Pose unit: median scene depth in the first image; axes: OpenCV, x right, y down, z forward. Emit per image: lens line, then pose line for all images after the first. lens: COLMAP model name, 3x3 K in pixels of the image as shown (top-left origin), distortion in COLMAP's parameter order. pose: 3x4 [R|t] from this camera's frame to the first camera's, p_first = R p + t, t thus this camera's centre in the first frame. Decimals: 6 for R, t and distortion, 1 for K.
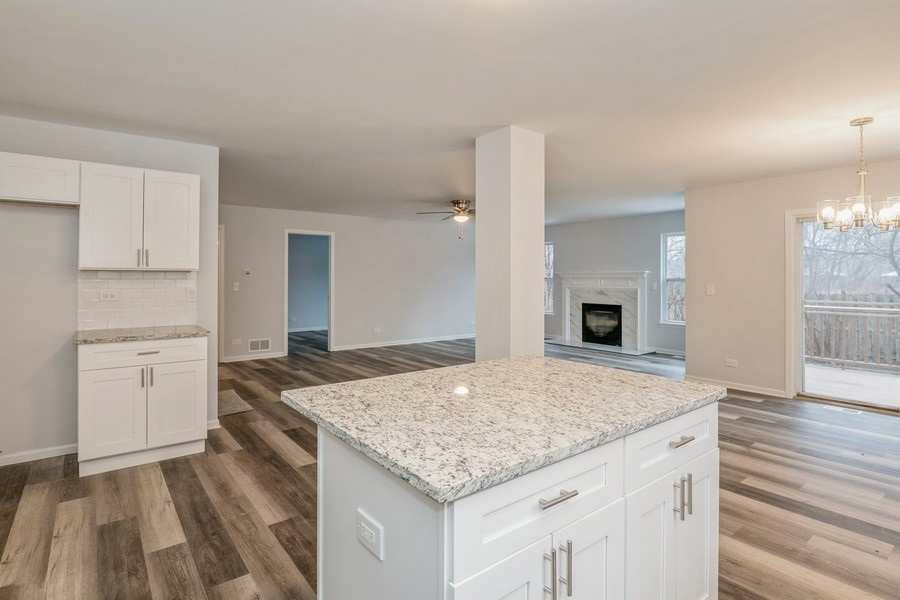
lens RADIAL K [[460.6, 0, 449.9], [0, 460.6, 269.2], [0, 0, 1]] dist [-0.006727, -0.000331]
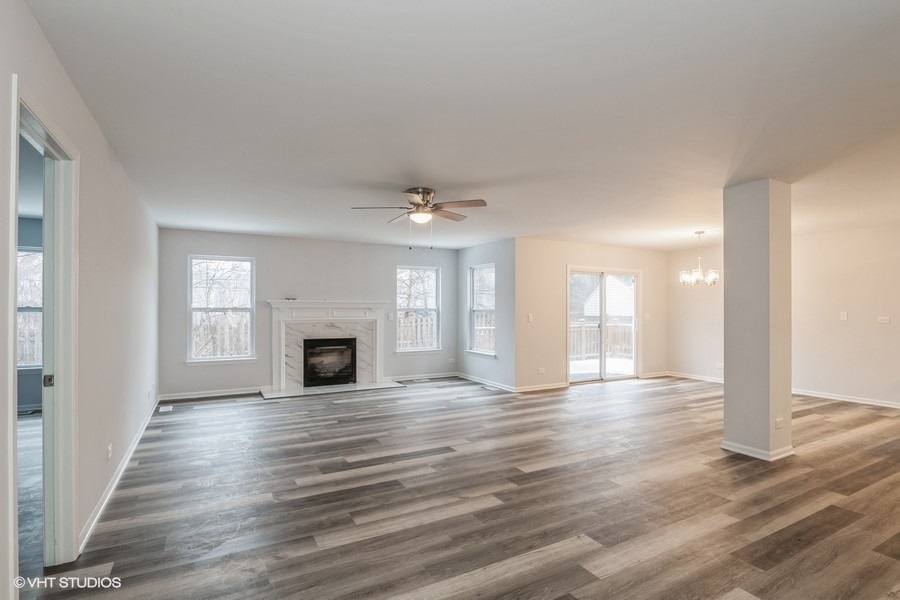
lens RADIAL K [[437.3, 0, 452.2], [0, 437.3, 309.5], [0, 0, 1]] dist [-0.009892, -0.000008]
pose [[0.159362, -0.003482, 0.987214, -0.576262], [-0.022195, 0.999728, 0.007109, 0.015201], [-0.986971, -0.023044, 0.159241, 0.862042]]
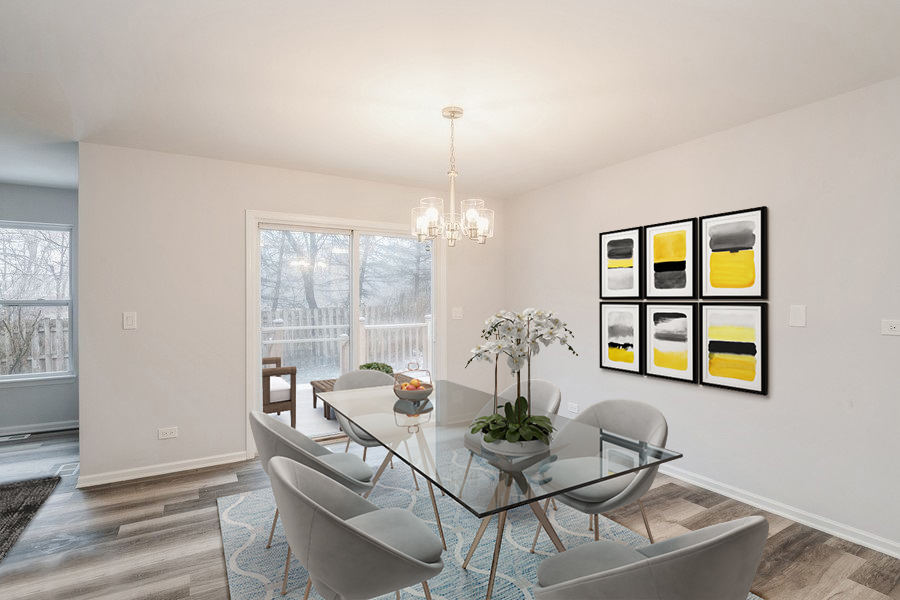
lens RADIAL K [[438.3, 0, 451.8], [0, 438.3, 304.2], [0, 0, 1]] dist [-0.012812, -0.000067]
pose [[0.131996, -0.013098, 0.991164, 0.055006], [-0.018216, 0.999712, 0.015637, 0.006600], [-0.991083, -0.020119, 0.131719, 0.434220]]
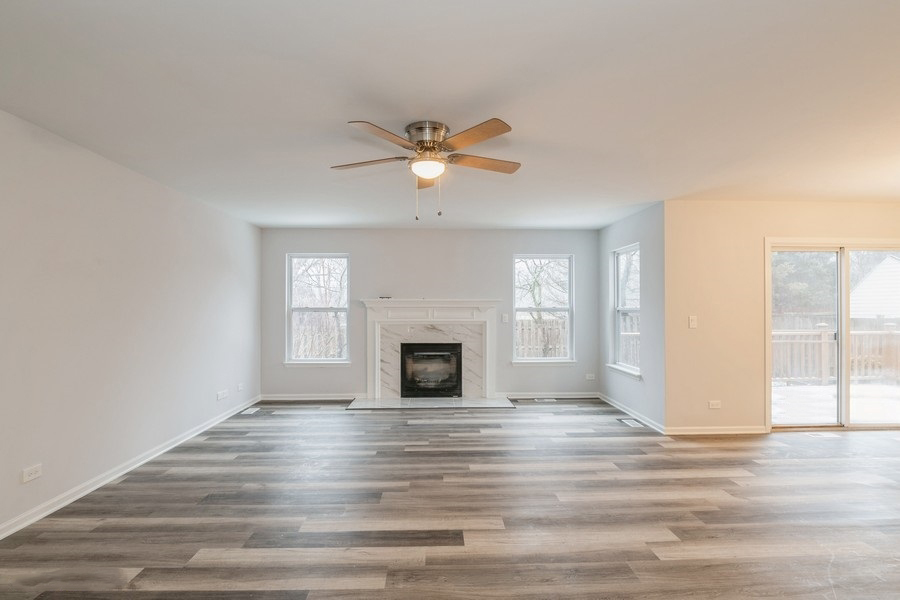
lens RADIAL K [[438.3, 0, 451.8], [0, 438.3, 304.2], [0, 0, 1]] dist [-0.012812, -0.000067]
pose [[0.588437, 0.005143, 0.808527, -0.287414], [-0.015649, 0.999865, 0.005029, 0.013176], [-0.808392, -0.015612, 0.588438, 0.748077]]
